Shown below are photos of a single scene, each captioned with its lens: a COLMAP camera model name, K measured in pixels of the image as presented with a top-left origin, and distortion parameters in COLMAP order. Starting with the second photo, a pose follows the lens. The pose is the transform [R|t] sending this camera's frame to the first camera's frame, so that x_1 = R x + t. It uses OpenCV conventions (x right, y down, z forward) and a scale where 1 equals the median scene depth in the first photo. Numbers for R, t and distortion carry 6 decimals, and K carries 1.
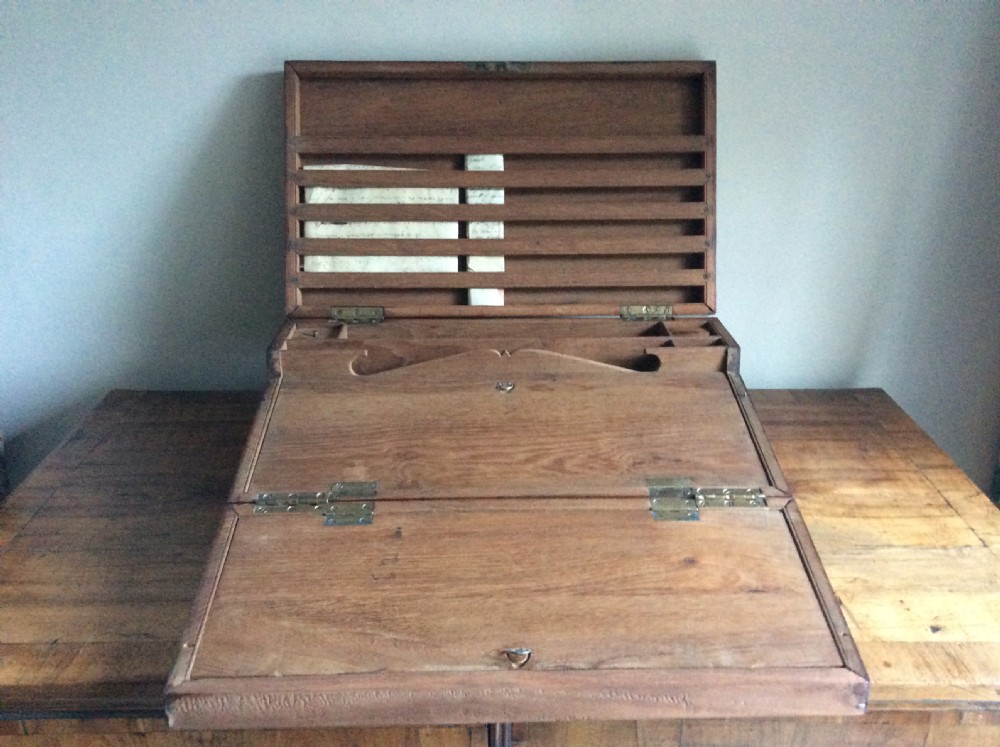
lens RADIAL K [[857.3, 0, 500.0], [0, 857.3, 373.5], [0, 0, 1]] dist [0.119829, -0.232636]
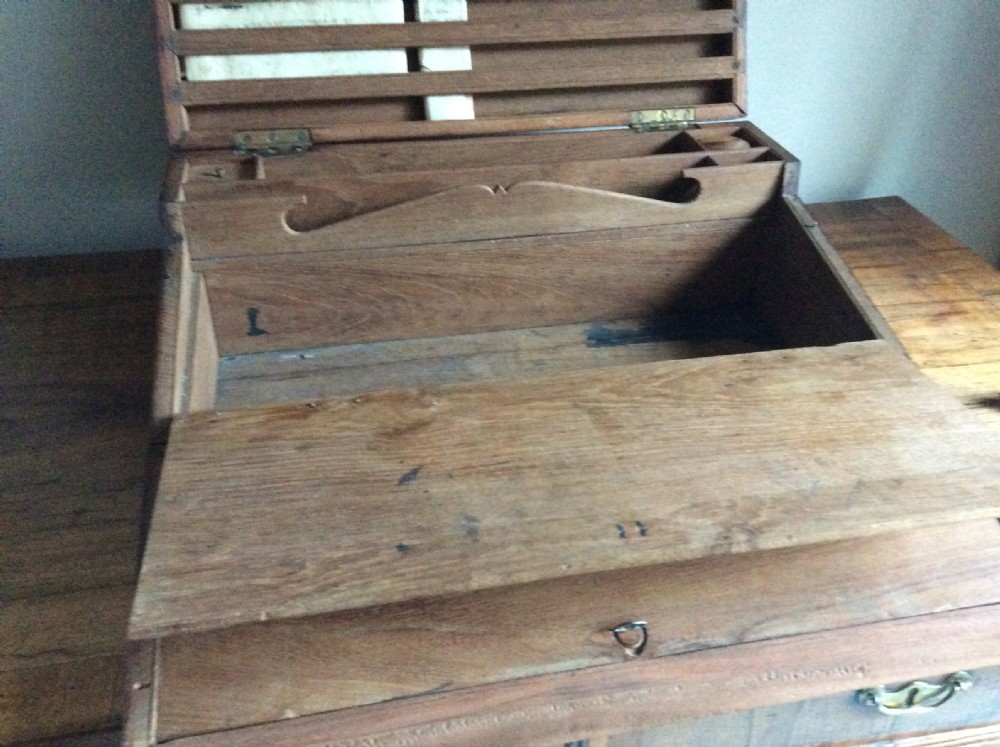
lens RADIAL K [[857.3, 0, 500.0], [0, 857.3, 373.5], [0, 0, 1]] dist [0.119829, -0.232636]
pose [[0.984419, -0.091908, 0.149908, -0.106953], [0.057030, 0.973323, 0.222236, -0.030313], [-0.166334, -0.210224, 0.963400, 0.235414]]
